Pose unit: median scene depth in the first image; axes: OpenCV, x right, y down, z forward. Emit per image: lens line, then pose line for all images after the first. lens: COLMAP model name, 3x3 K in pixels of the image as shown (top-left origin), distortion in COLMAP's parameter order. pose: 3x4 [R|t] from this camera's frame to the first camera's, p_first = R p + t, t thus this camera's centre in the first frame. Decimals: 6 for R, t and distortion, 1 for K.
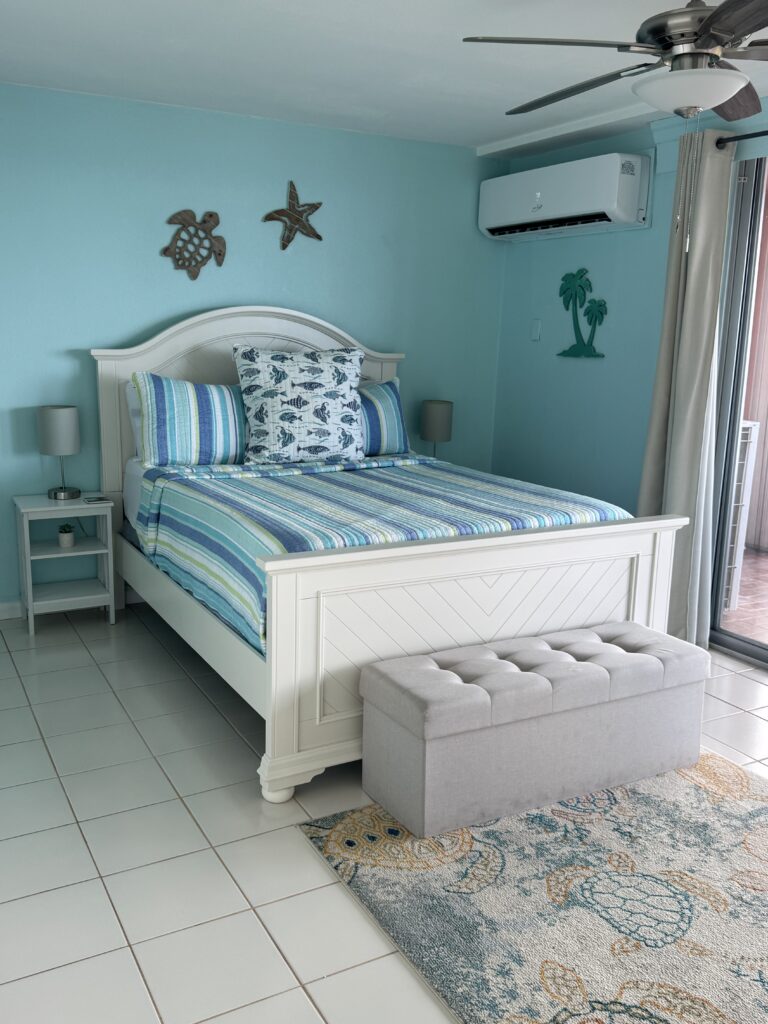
lens RADIAL K [[933.3, 0, 384.0], [0, 933.3, 512.0], [0, 0, 1]] dist [0.123569, -0.001395]
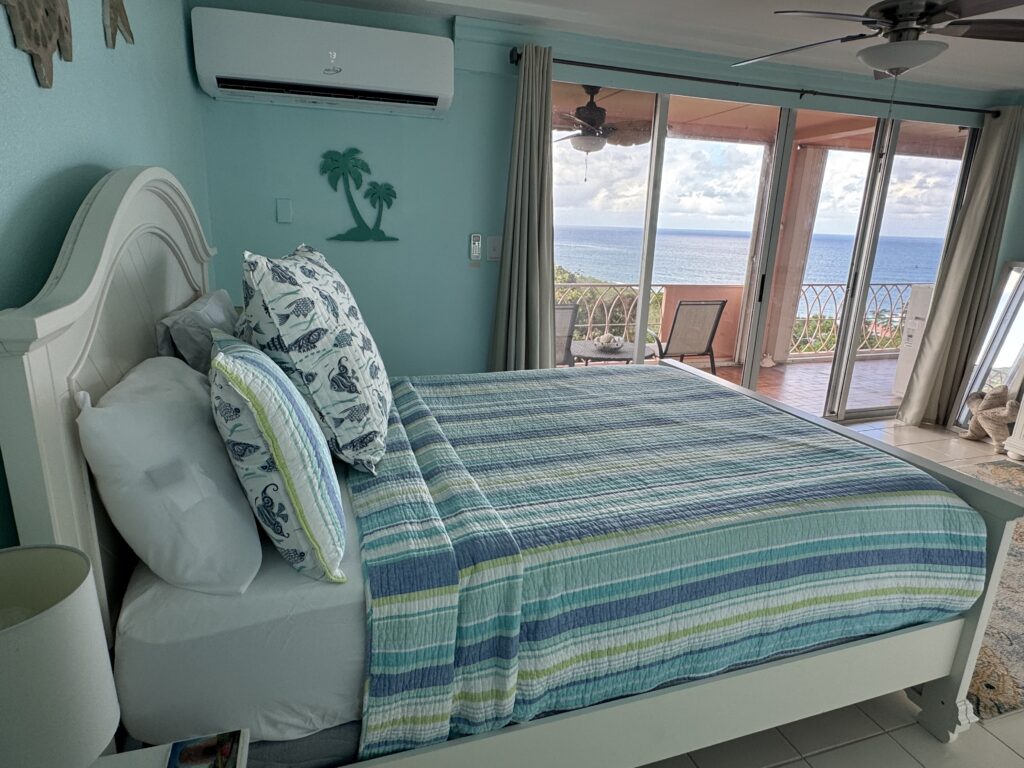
lens RADIAL K [[597.6, 0, 512.0], [0, 597.6, 384.0], [0, 0, 1]] dist [0.000196, -0.000019]
pose [[0.207477, -0.276295, 0.938411, -0.390996], [0.166724, 0.955237, 0.244387, -0.151943], [-0.963928, 0.105751, 0.244255, 0.731381]]
